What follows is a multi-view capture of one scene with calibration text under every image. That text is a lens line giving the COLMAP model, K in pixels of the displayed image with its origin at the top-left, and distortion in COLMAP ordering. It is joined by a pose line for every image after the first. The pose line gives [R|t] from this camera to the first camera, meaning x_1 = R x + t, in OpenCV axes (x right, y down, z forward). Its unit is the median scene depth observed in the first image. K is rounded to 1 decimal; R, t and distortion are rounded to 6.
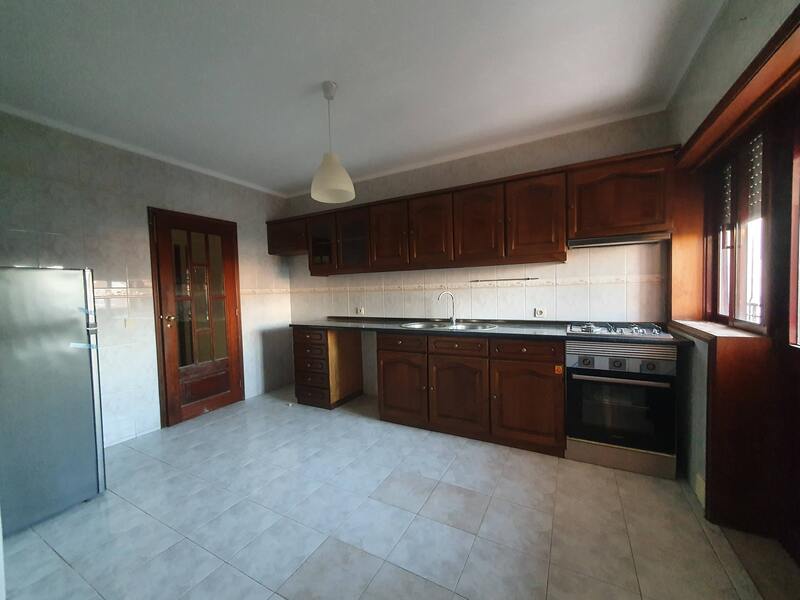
lens RADIAL K [[314.1, 0, 401.5], [0, 314.1, 301.0], [0, 0, 1]] dist [0.002261, -0.000118]
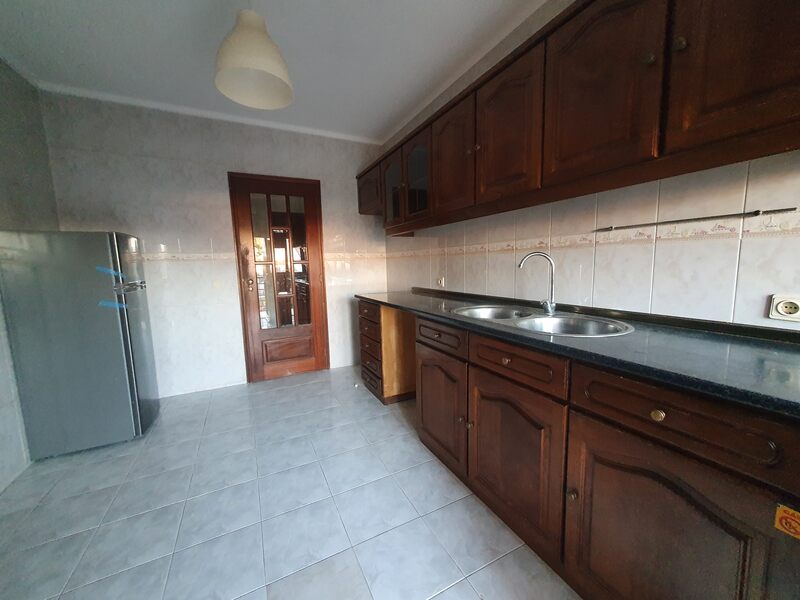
lens RADIAL K [[314.1, 0, 401.9], [0, 314.1, 301.8], [0, 0, 1]] dist [0.002261, -0.000118]
pose [[0.825120, 0.075533, -0.559885, 0.242197], [-0.016438, 0.993812, 0.109849, -0.001309], [0.564718, -0.081435, 0.821256, 0.399006]]
